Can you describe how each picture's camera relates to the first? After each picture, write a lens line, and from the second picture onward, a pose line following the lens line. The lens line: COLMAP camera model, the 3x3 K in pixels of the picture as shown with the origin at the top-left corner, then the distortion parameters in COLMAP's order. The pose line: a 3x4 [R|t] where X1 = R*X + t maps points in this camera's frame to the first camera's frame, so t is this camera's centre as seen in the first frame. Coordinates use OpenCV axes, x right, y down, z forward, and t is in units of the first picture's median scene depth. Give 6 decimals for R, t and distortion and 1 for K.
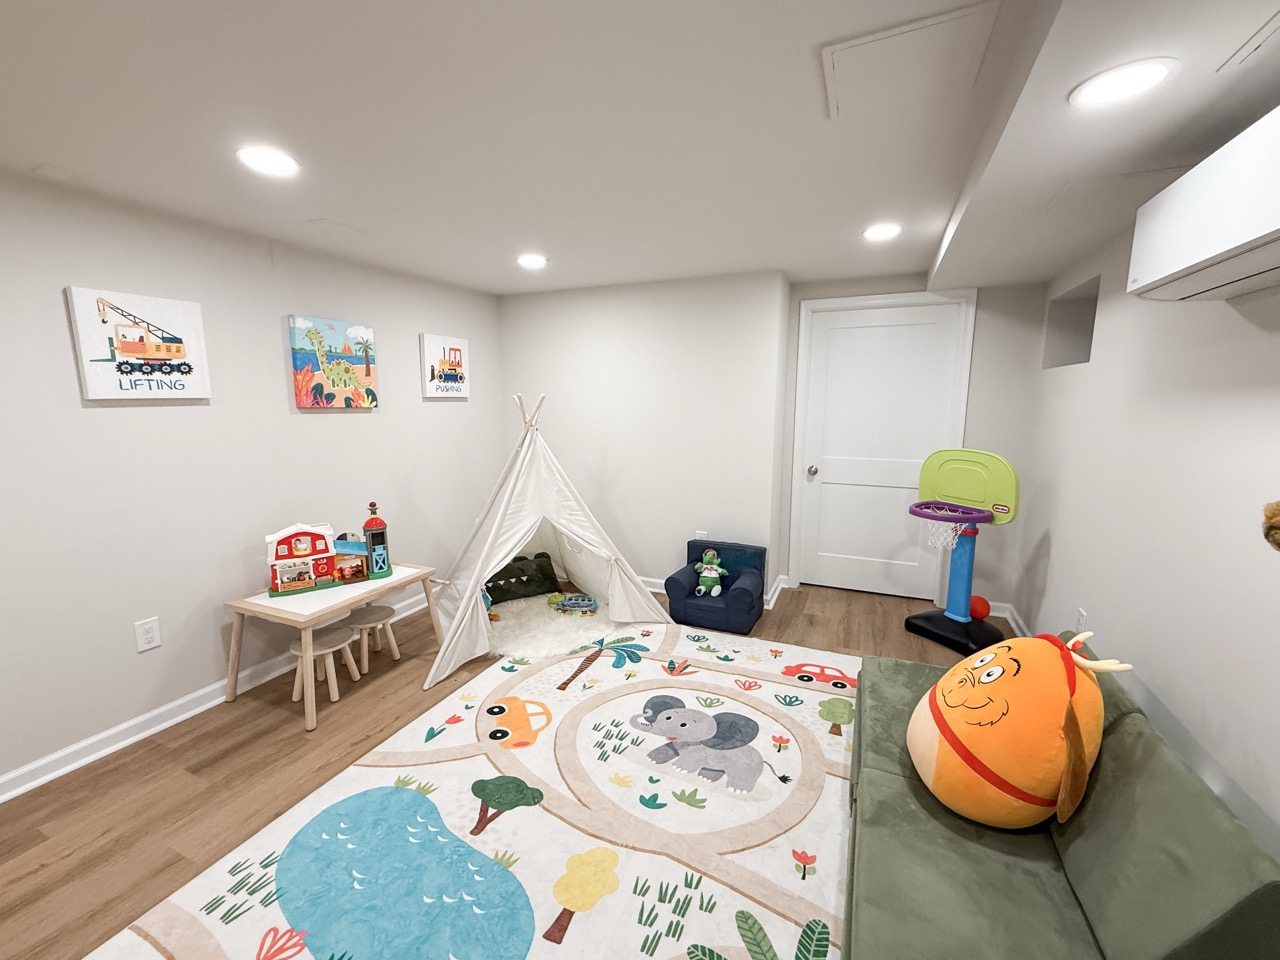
lens RADIAL K [[528.8, 0, 640.8], [0, 528.8, 481.8], [0, 0, 1]] dist [0.000482, 0.000285]
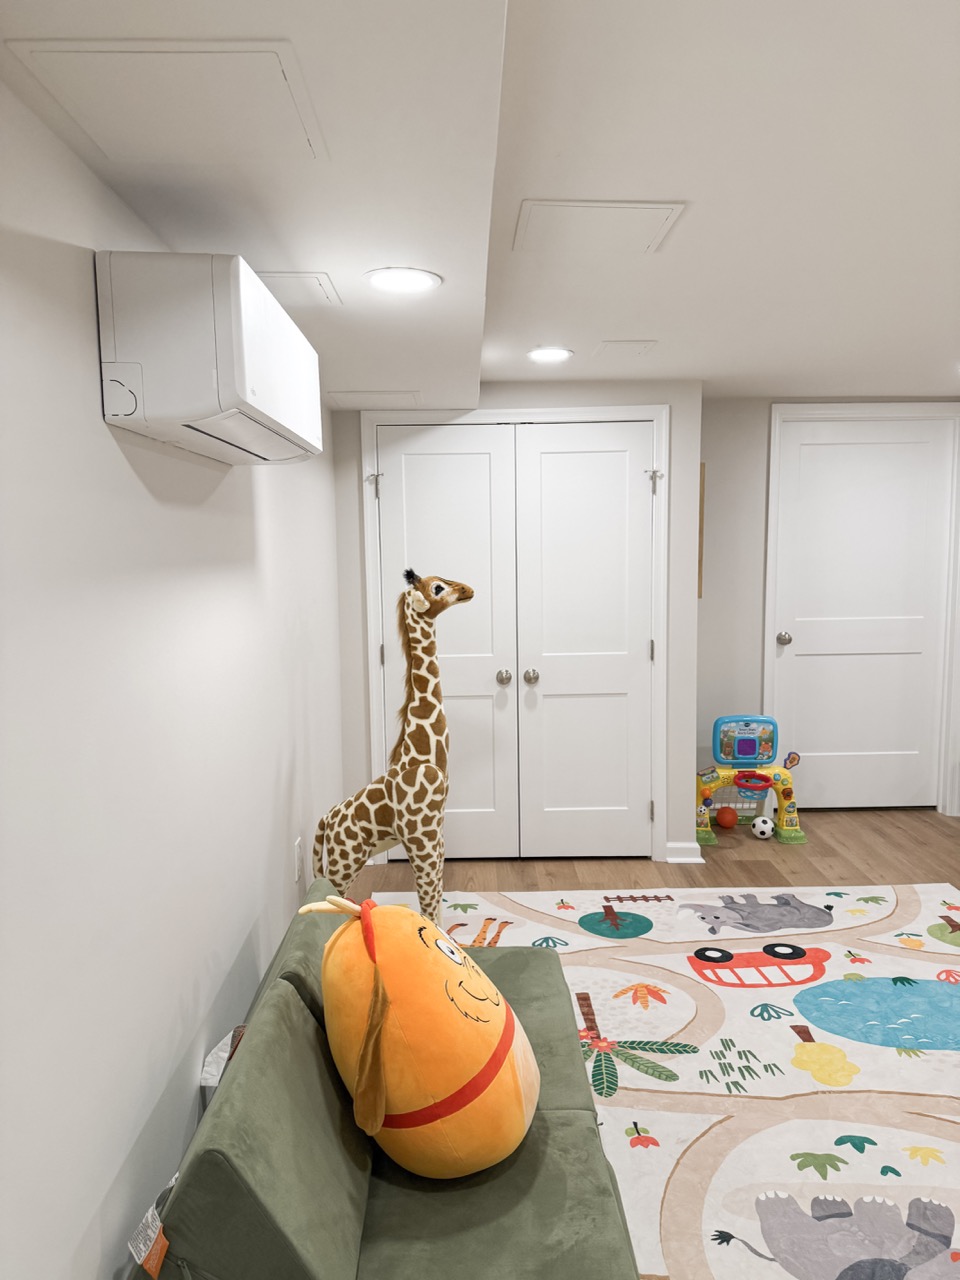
lens RADIAL K [[897.6, 0, 474.2], [0, 897.6, 651.1], [0, 0, 1]] dist [0.056098, -0.060875]
pose [[-0.912958, 0.064898, -0.402861, 0.741894], [-0.043903, 0.965919, 0.255096, -0.246720], [0.405686, 0.250578, -0.878993, 1.356757]]
